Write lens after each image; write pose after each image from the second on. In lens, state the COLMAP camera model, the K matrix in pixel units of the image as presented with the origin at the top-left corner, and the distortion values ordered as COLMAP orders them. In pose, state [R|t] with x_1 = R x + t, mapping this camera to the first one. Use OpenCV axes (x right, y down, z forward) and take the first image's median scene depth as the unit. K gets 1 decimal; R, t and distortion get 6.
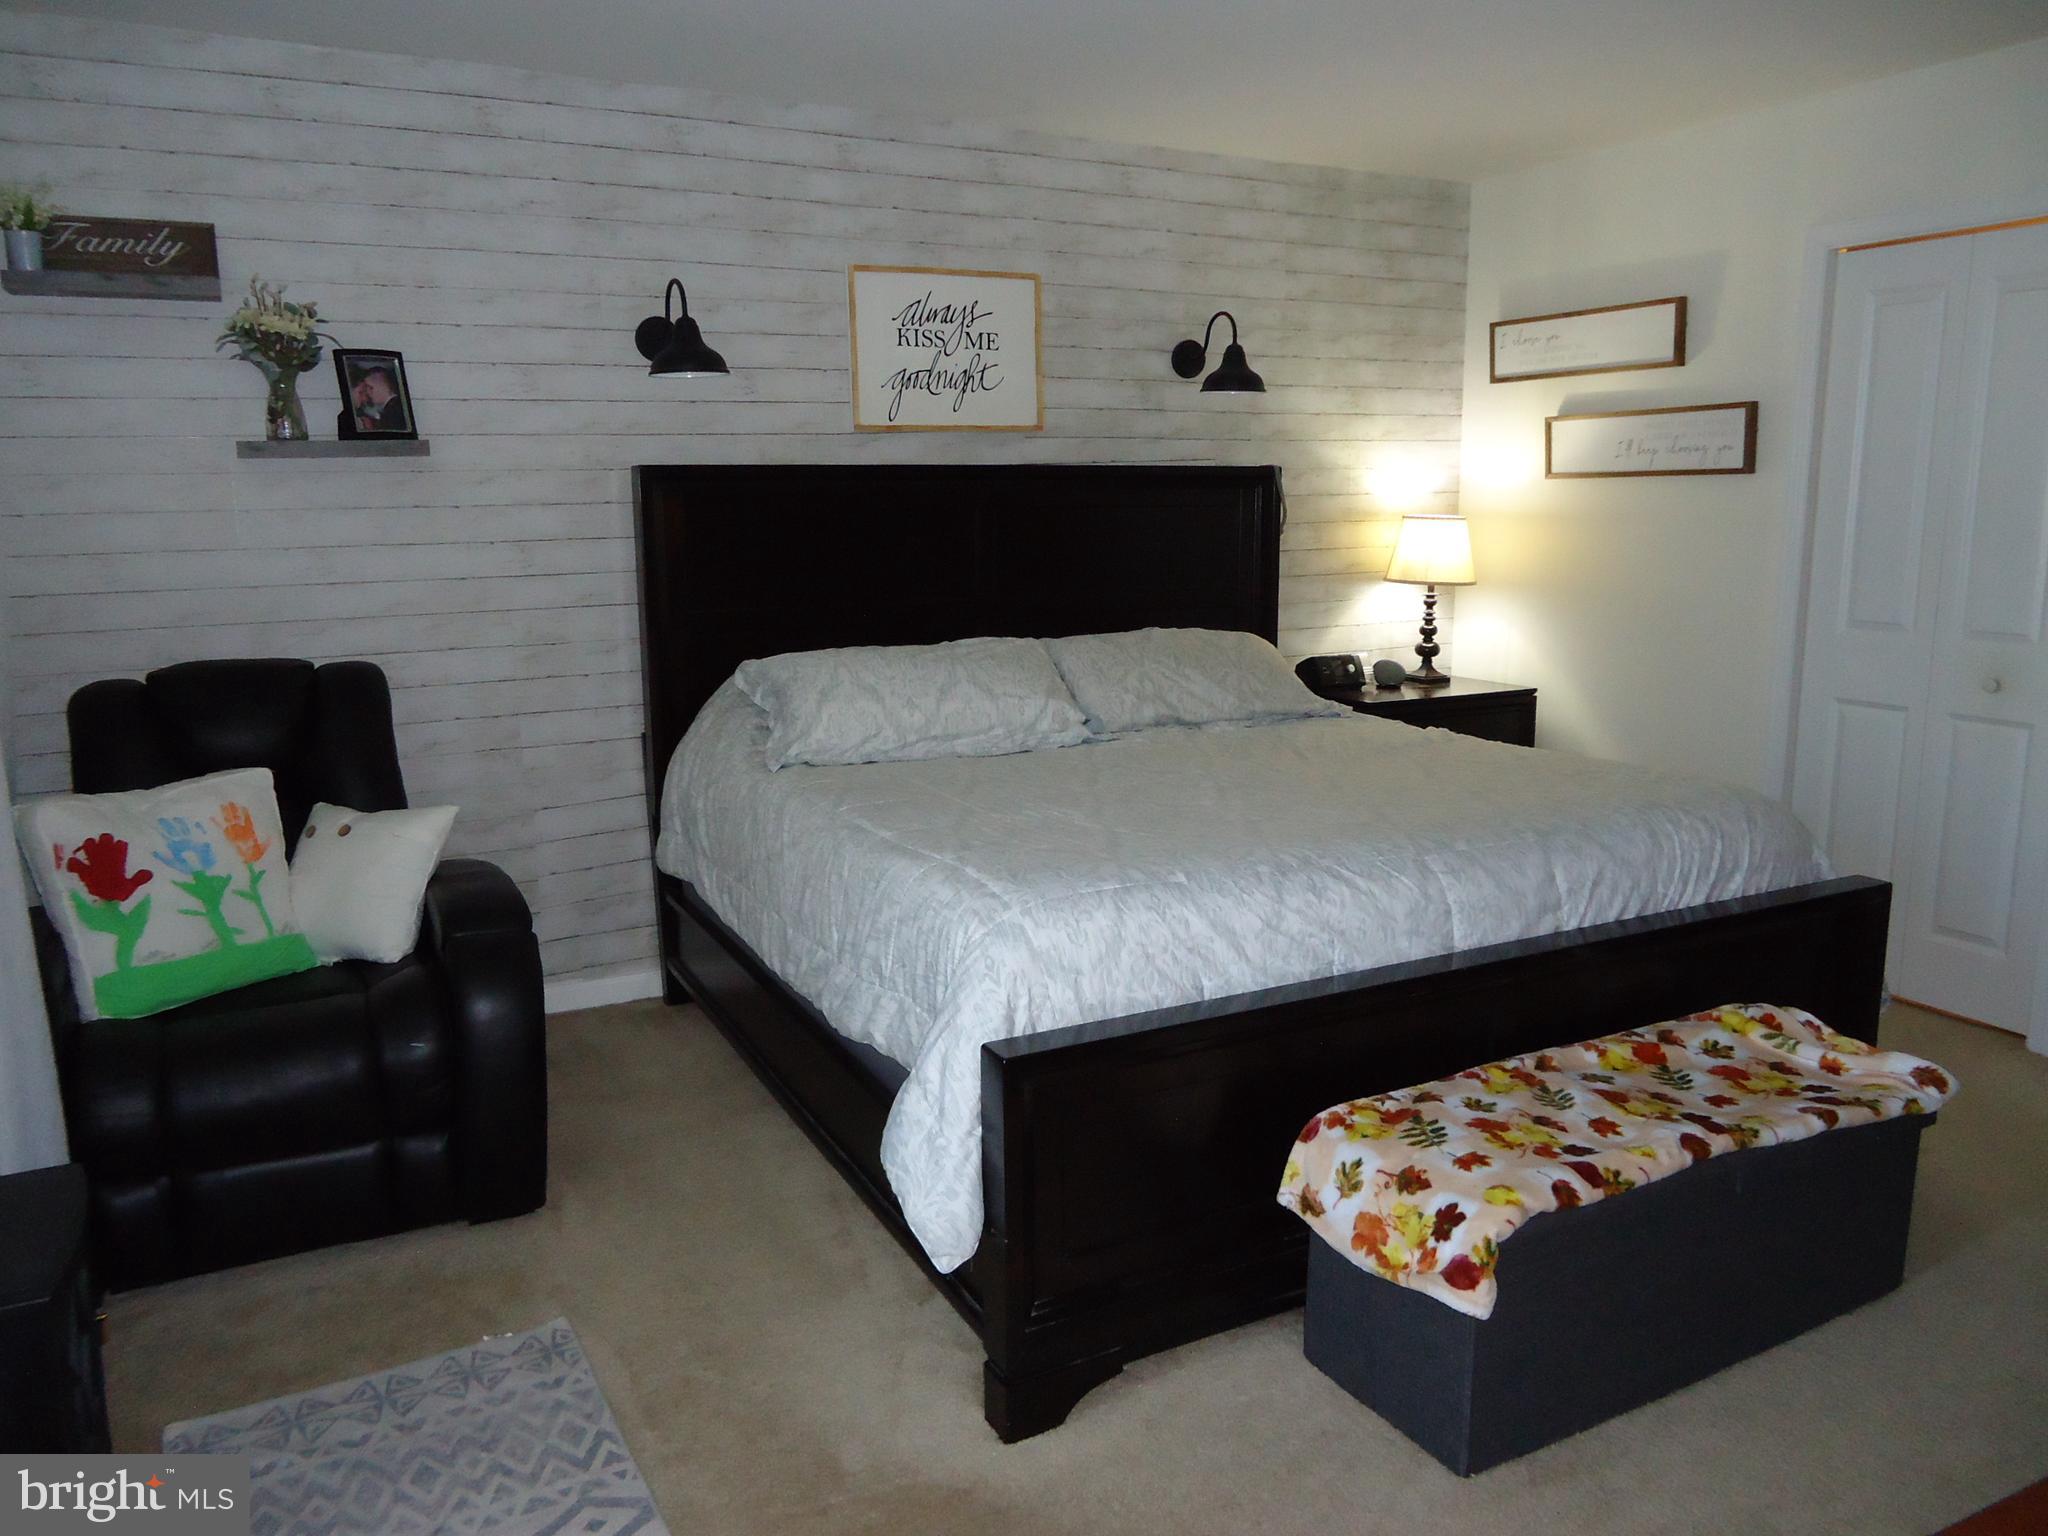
lens RADIAL K [[1433.8, 0, 1024.0], [0, 1433.8, 768.0], [0, 0, 1]] dist [-0.003748, -0.002179]
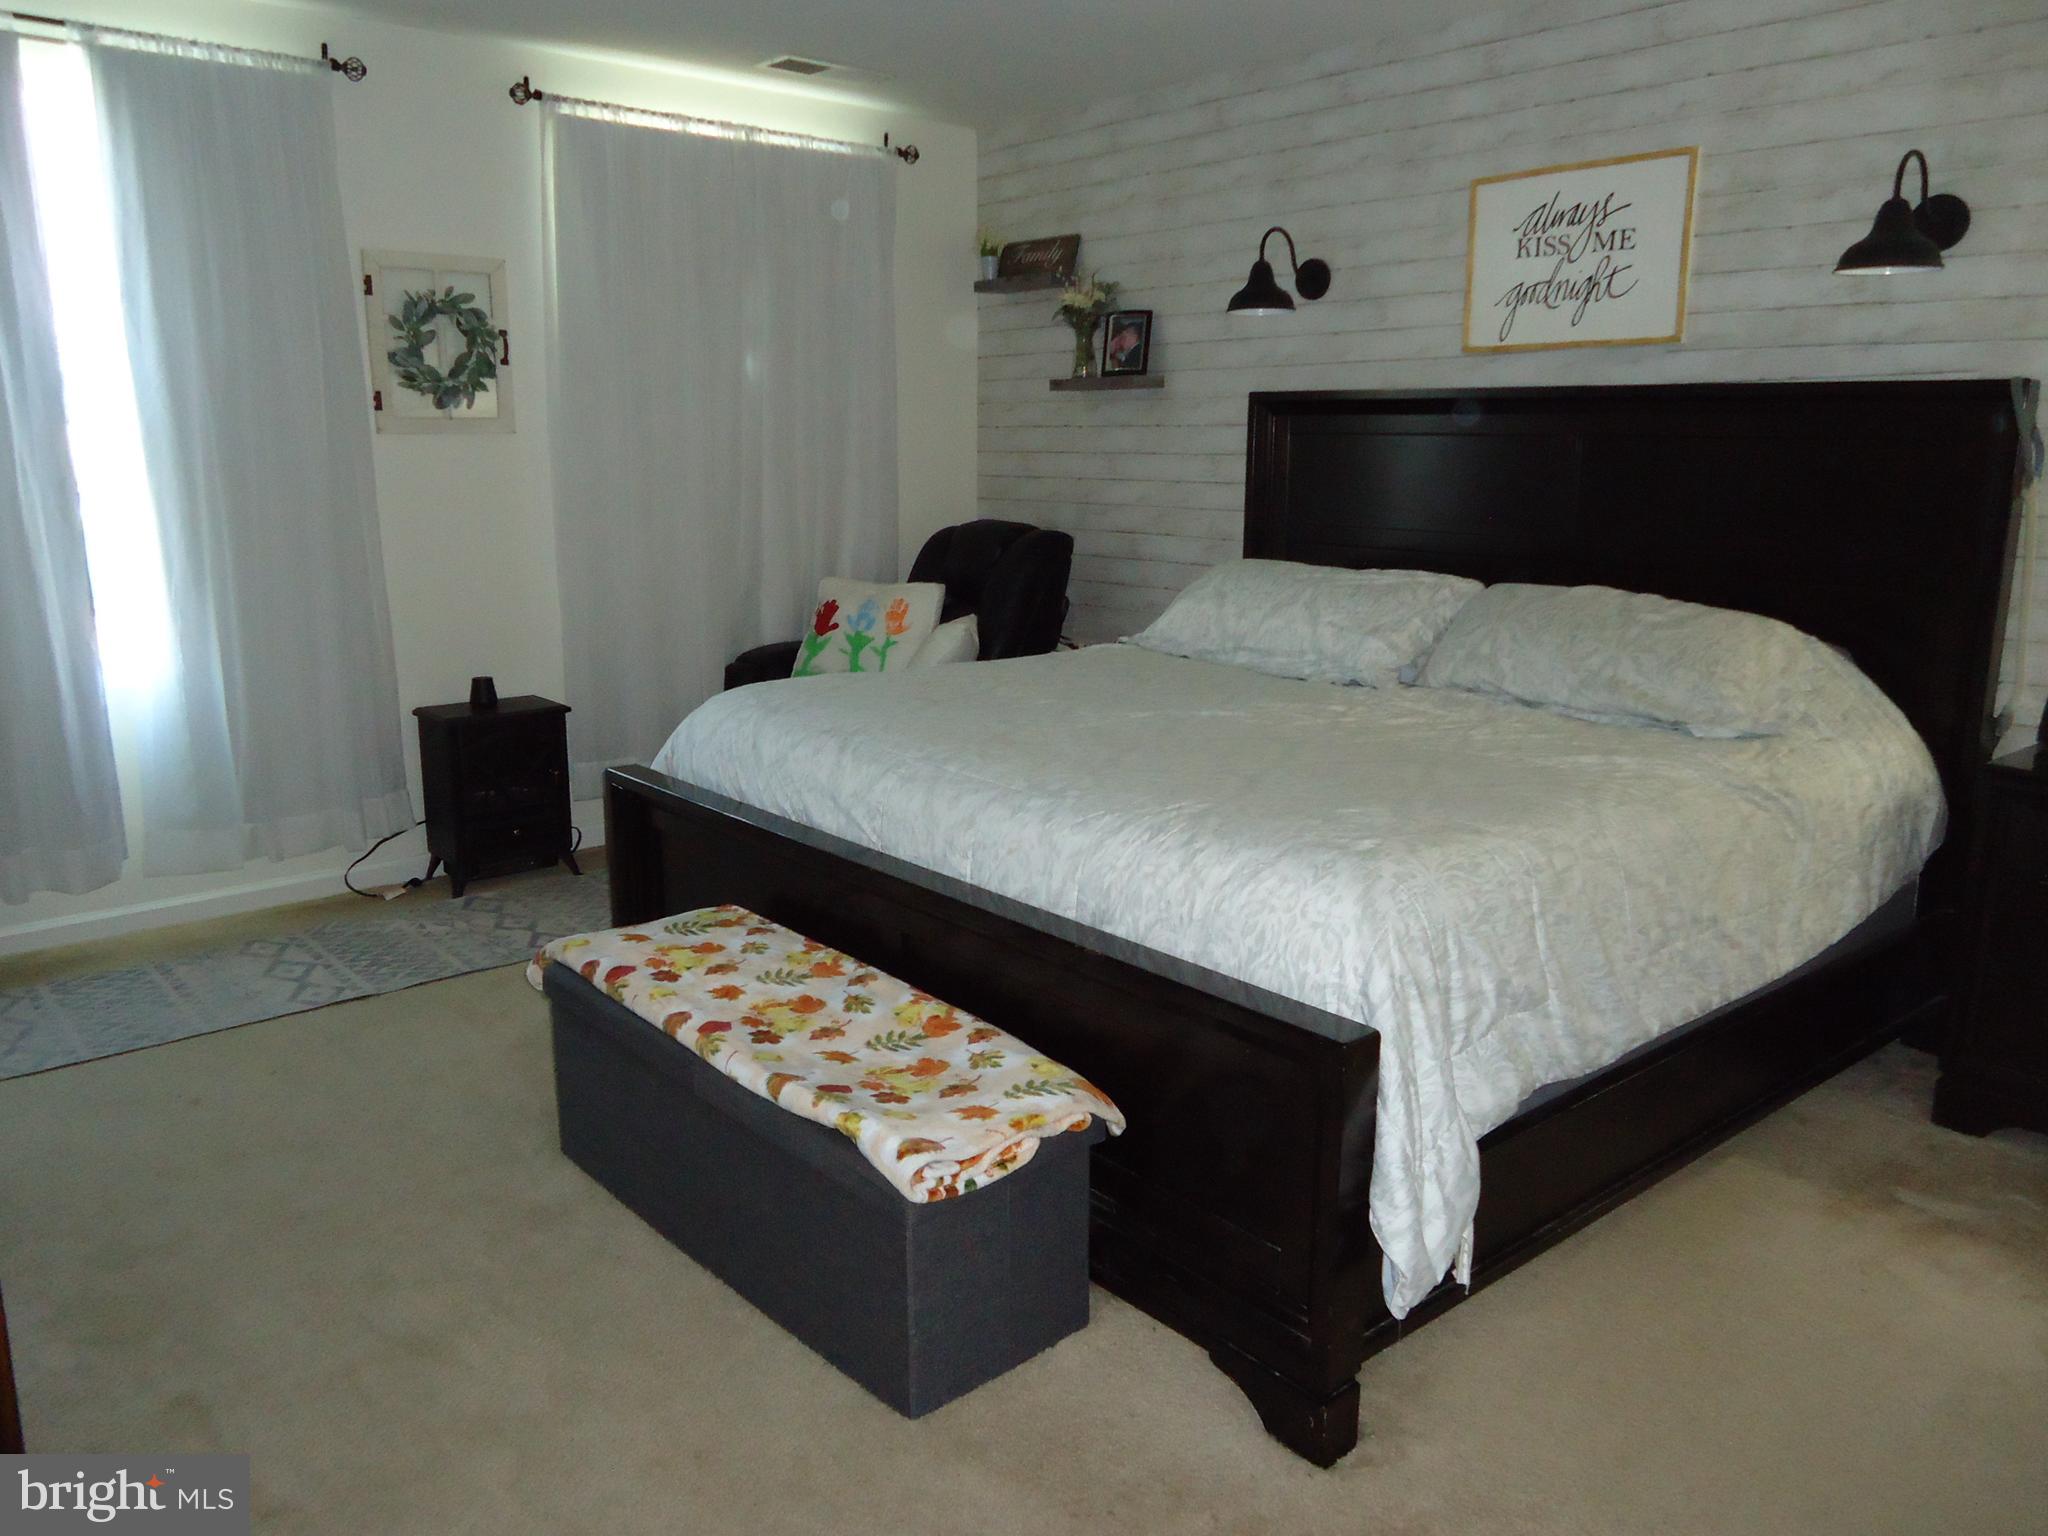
lens RADIAL K [[1517.4, 0, 1024.0], [0, 1517.4, 768.0], [0, 0, 1]] dist [-0.010542, -0.003466]
pose [[0.217442, 0.231956, -0.948111, 0.847409], [-0.180546, 0.964149, 0.194472, -0.109554], [0.959230, 0.128891, 0.251526, 0.490720]]
